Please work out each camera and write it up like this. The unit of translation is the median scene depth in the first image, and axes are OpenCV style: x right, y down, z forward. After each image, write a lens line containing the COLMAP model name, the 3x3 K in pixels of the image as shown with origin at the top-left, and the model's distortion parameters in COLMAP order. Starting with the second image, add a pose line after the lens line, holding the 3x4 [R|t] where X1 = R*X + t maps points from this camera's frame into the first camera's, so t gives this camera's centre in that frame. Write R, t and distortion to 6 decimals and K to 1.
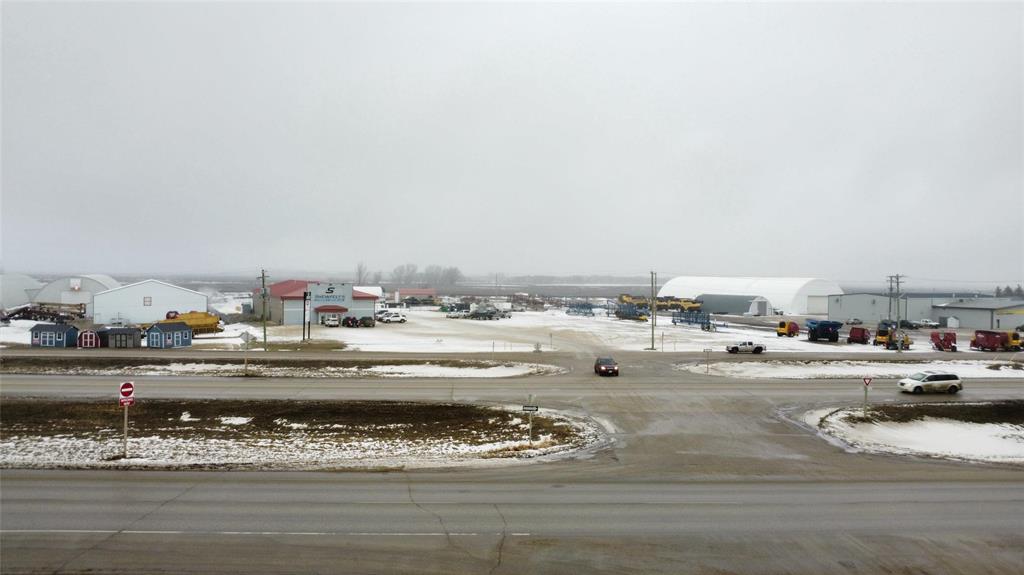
lens RADIAL K [[743.6, 0, 511.9], [0, 743.6, 284.7], [0, 0, 1]] dist [-0.048532, 0.023470]
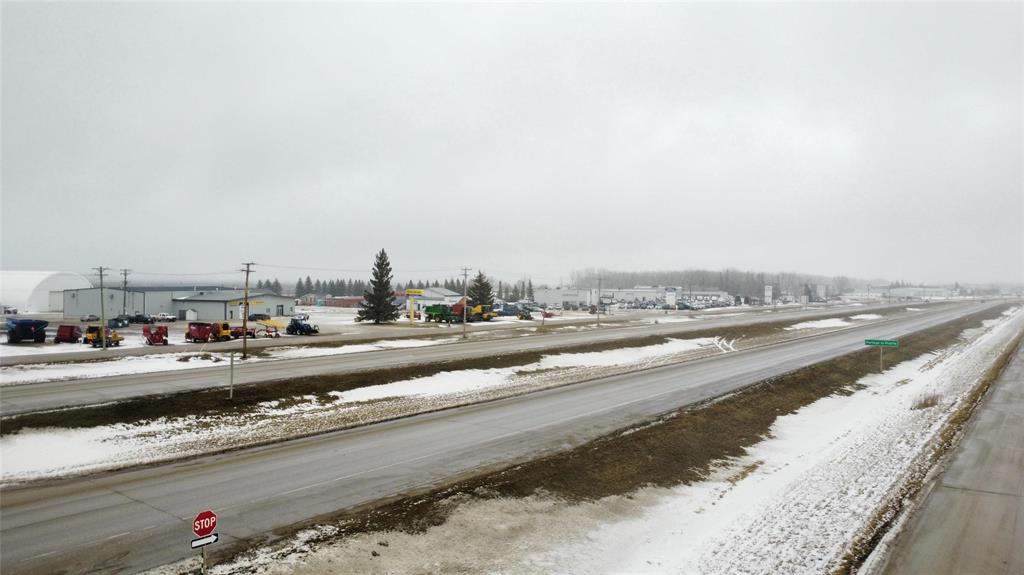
lens RADIAL K [[743.6, 0, 511.4], [0, 743.6, 286.0], [0, 0, 1]] dist [-0.048532, 0.023470]
pose [[0.633798, -0.010187, 0.773431, 0.125364], [0.002998, 0.999938, 0.010714, 0.001935], [-0.773493, -0.004472, 0.633790, 0.004795]]
